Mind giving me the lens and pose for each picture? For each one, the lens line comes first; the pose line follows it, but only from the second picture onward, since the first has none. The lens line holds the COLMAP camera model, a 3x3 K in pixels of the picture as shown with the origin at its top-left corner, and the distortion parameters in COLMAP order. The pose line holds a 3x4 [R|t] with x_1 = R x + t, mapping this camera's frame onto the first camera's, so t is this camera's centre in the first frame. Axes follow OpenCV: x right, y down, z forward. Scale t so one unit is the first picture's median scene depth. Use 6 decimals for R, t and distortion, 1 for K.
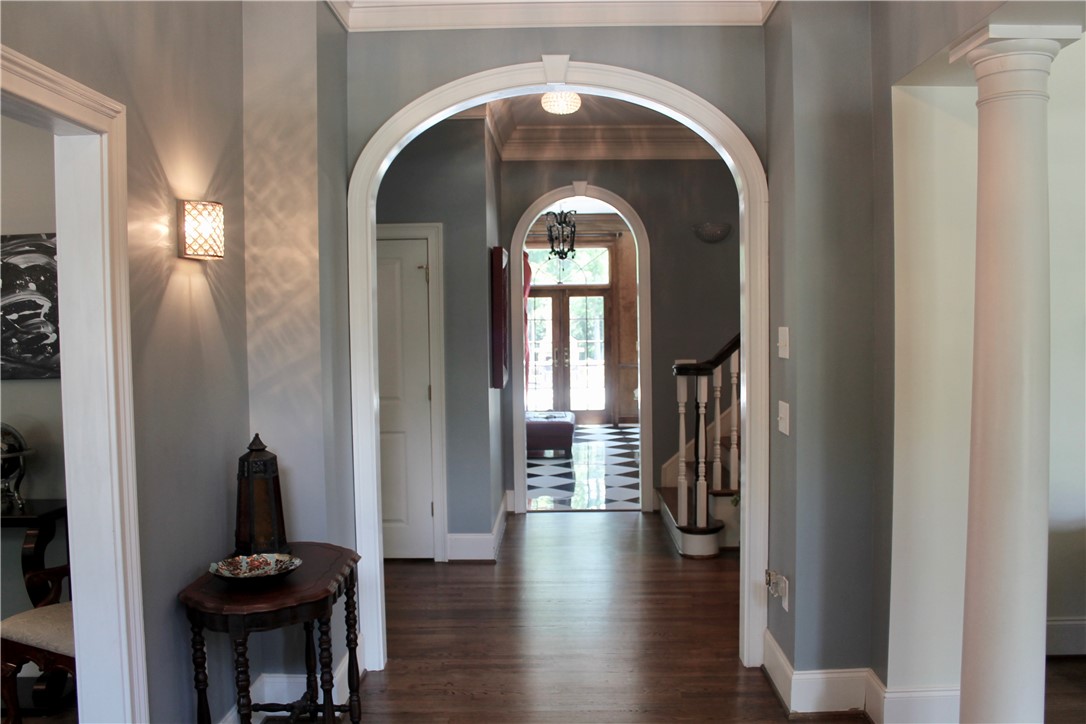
lens RADIAL K [[902.2, 0, 553.7], [0, 902.2, 362.9], [0, 0, 1]] dist [-0.163389, 0.148521]
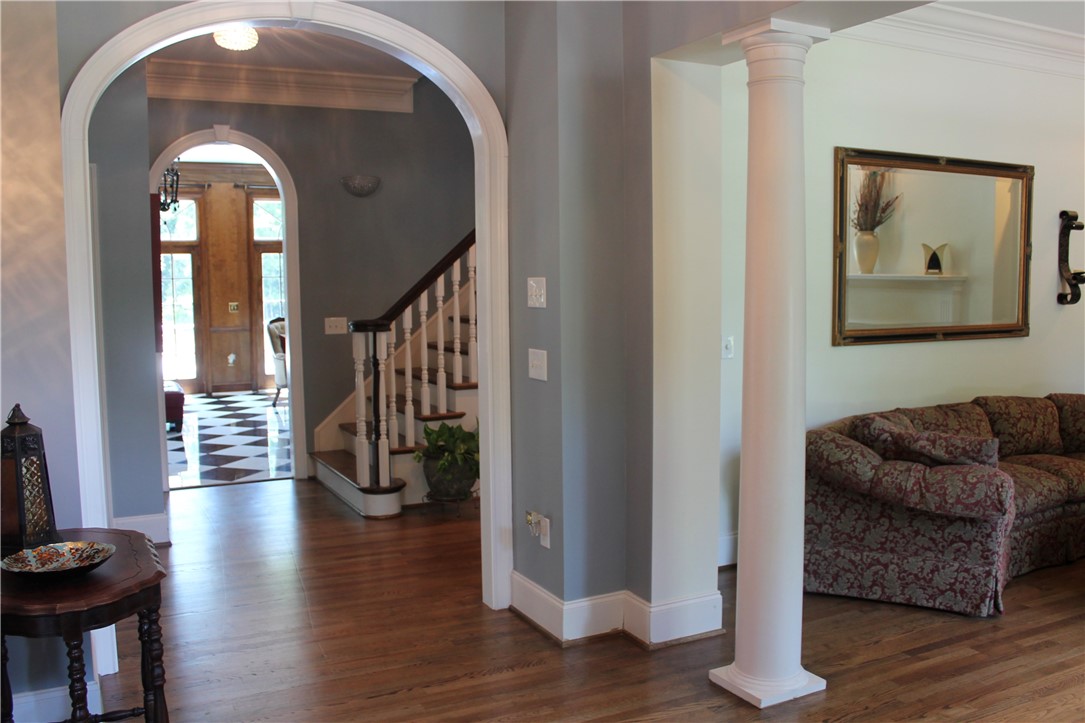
lens RADIAL K [[947.8, 0, 542.5], [0, 947.8, 361.5], [0, 0, 1]] dist [-0.164267, 0.143078]
pose [[0.888456, -0.036470, 0.457510, -0.147675], [0.019585, 0.998943, 0.041596, 0.007089], [-0.458543, -0.027996, 0.888231, 0.006956]]
